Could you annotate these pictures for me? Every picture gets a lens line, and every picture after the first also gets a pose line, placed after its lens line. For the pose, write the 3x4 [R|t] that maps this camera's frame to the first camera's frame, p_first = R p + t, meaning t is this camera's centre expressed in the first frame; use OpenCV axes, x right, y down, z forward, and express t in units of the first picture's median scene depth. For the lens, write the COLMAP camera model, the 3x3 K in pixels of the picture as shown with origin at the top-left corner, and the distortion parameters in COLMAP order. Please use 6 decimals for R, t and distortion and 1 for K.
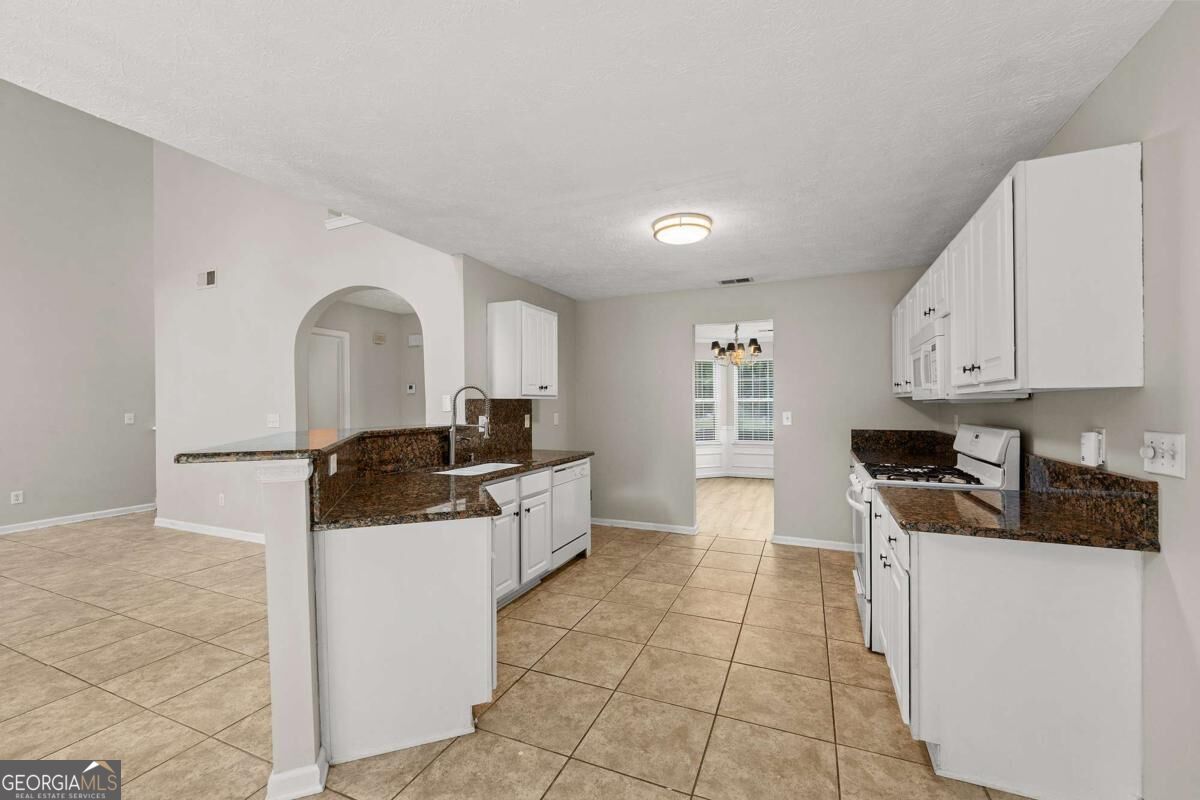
lens RADIAL K [[488.5, 0, 604.0], [0, 488.5, 401.6], [0, 0, 1]] dist [-0.000419, -0.000154]
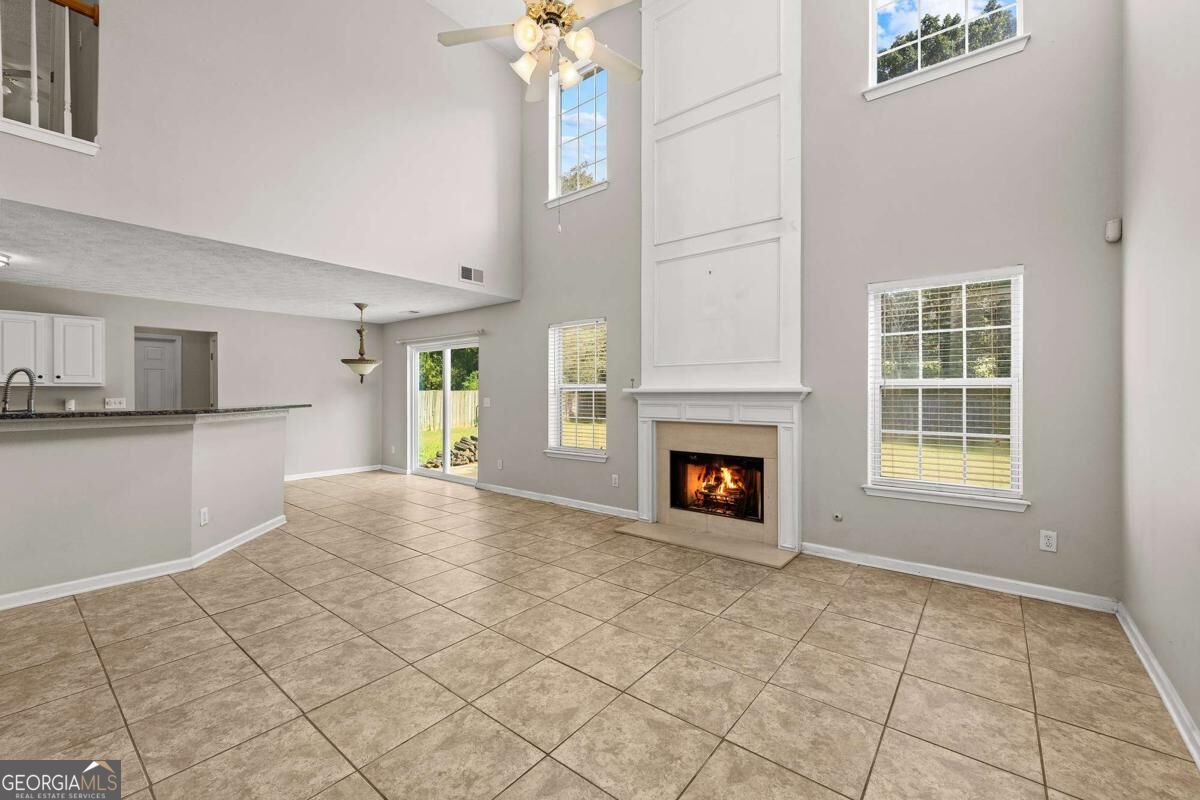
lens RADIAL K [[488.5, 0, 612.4], [0, 488.5, 398.8], [0, 0, 1]] dist [-0.000419, -0.000154]
pose [[-0.969370, 0.006449, 0.245520, -1.756339], [0.006191, 0.999979, -0.001822, 0.029607], [-0.245526, -0.000246, -0.969390, 1.775450]]
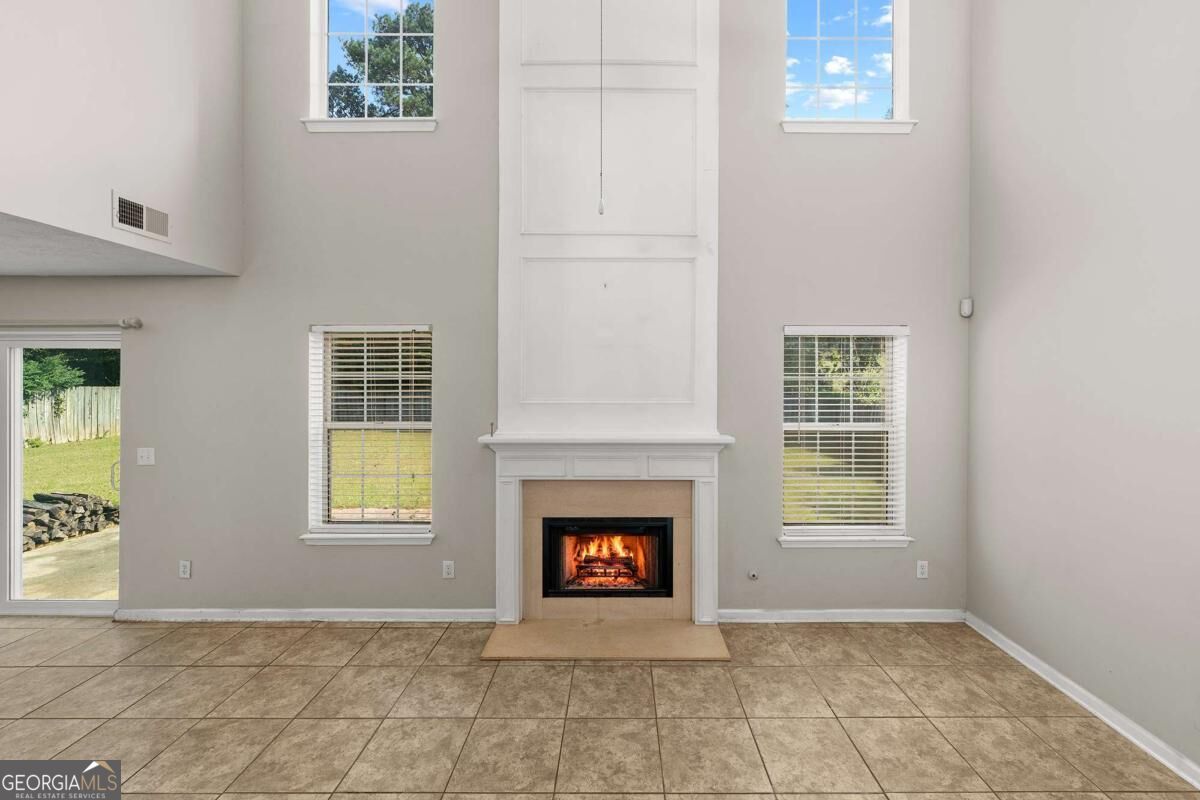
lens RADIAL K [[488.5, 0, 605.2], [0, 488.5, 383.7], [0, 0, 1]] dist [-0.000419, -0.000154]
pose [[-0.912786, 0.010702, -0.408299, -1.193213], [0.008176, 0.999935, 0.007933, -0.138937], [0.408357, 0.003903, -0.912814, 1.297595]]
